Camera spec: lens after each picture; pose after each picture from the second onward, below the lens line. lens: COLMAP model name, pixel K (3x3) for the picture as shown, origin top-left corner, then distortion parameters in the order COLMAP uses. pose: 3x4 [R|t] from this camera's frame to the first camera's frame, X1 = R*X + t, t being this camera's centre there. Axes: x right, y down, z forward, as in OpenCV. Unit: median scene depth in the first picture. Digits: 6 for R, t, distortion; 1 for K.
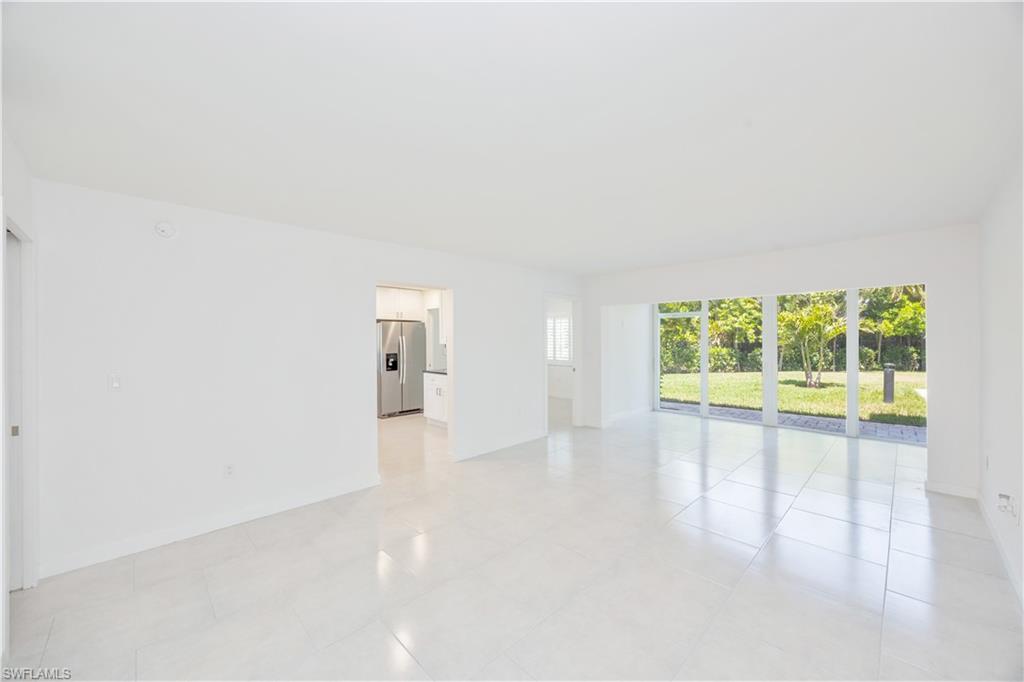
lens RADIAL K [[386.3, 0, 508.8], [0, 386.3, 340.4], [0, 0, 1]] dist [-0.001027, -0.000379]
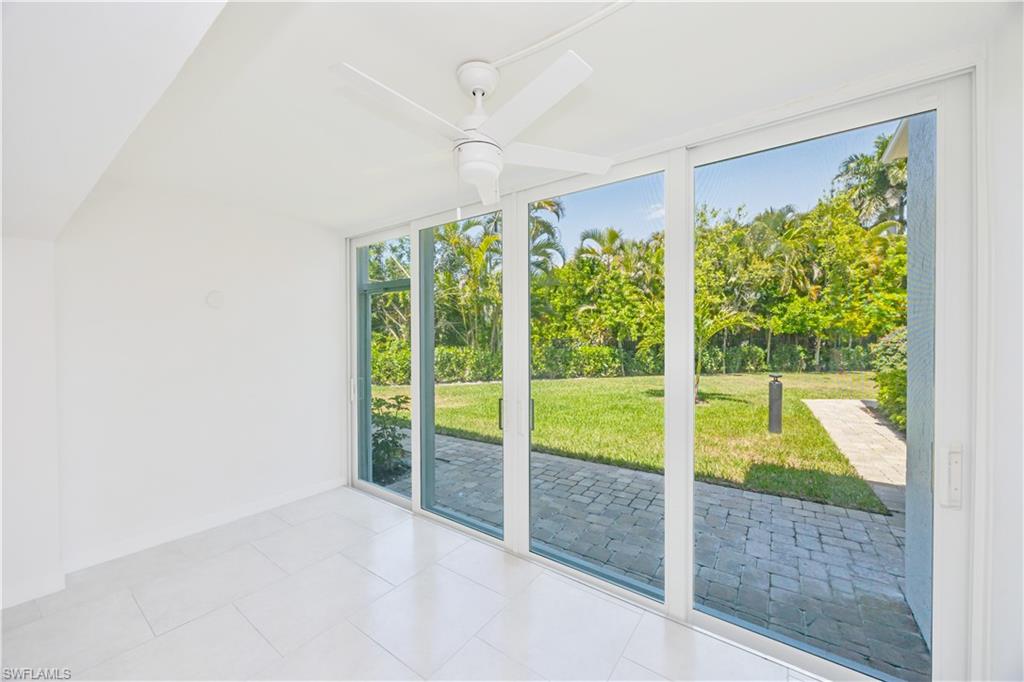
lens RADIAL K [[386.3, 0, 514.1], [0, 386.3, 340.9], [0, 0, 1]] dist [-0.001027, -0.000379]
pose [[0.984359, 0.001055, 0.176172, 0.219141], [-0.002970, 0.999939, 0.010607, -0.002152], [-0.176150, -0.010964, 0.984302, 0.219650]]
